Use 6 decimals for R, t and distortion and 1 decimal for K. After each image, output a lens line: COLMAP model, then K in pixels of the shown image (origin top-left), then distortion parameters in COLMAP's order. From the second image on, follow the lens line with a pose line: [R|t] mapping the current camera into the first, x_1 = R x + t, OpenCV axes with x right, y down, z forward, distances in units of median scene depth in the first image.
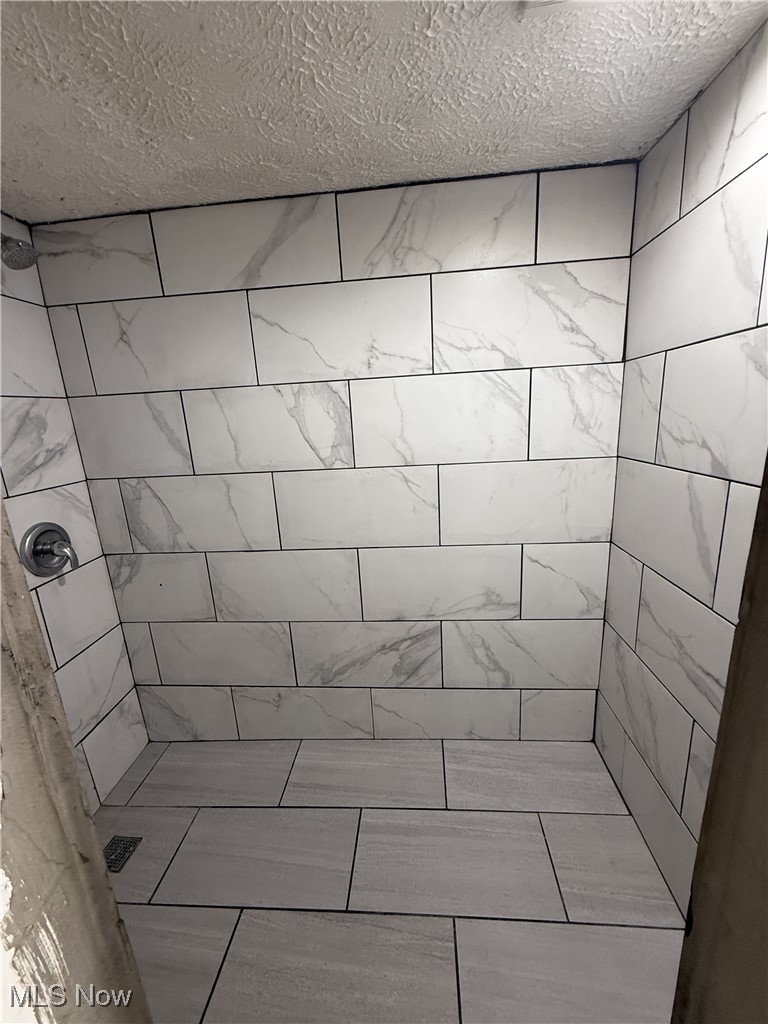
lens RADIAL K [[408.9, 0, 382.6], [0, 408.9, 509.7], [0, 0, 1]] dist [-0.001136, -0.000072]
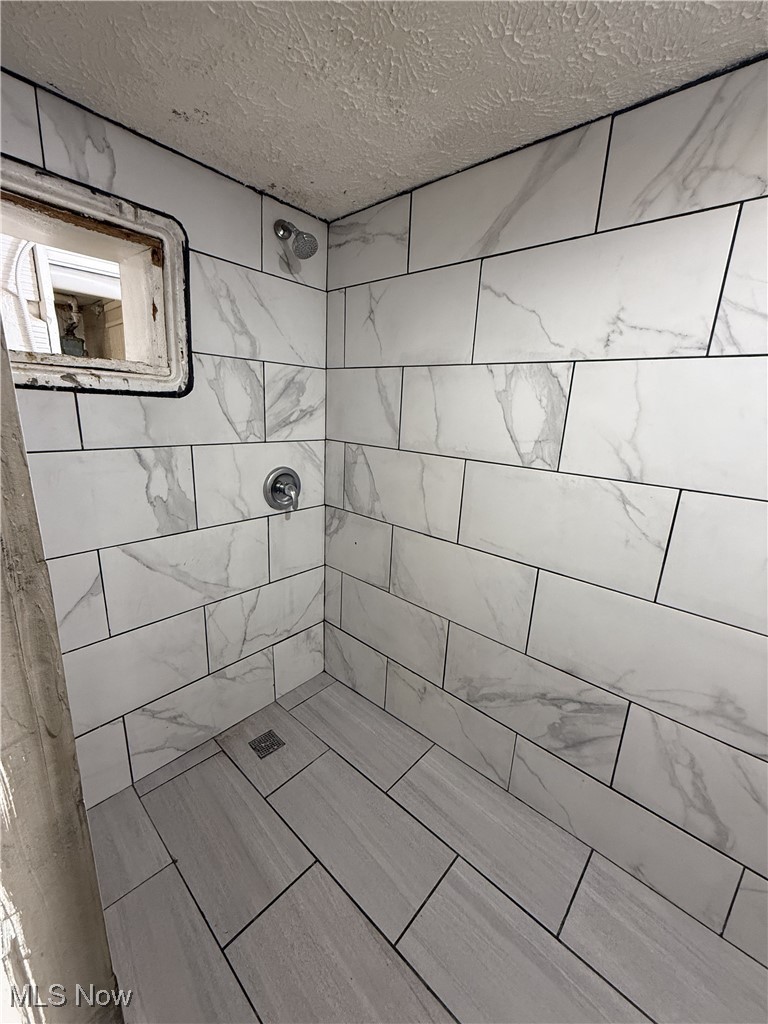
lens RADIAL K [[408.9, 0, 382.6], [0, 408.9, 509.7], [0, 0, 1]] dist [-0.001136, -0.000072]
pose [[0.788401, 0.240464, -0.566216, 0.135247], [-0.232623, 0.968627, 0.087458, -0.019586], [0.569483, 0.062763, 0.819604, 0.147383]]
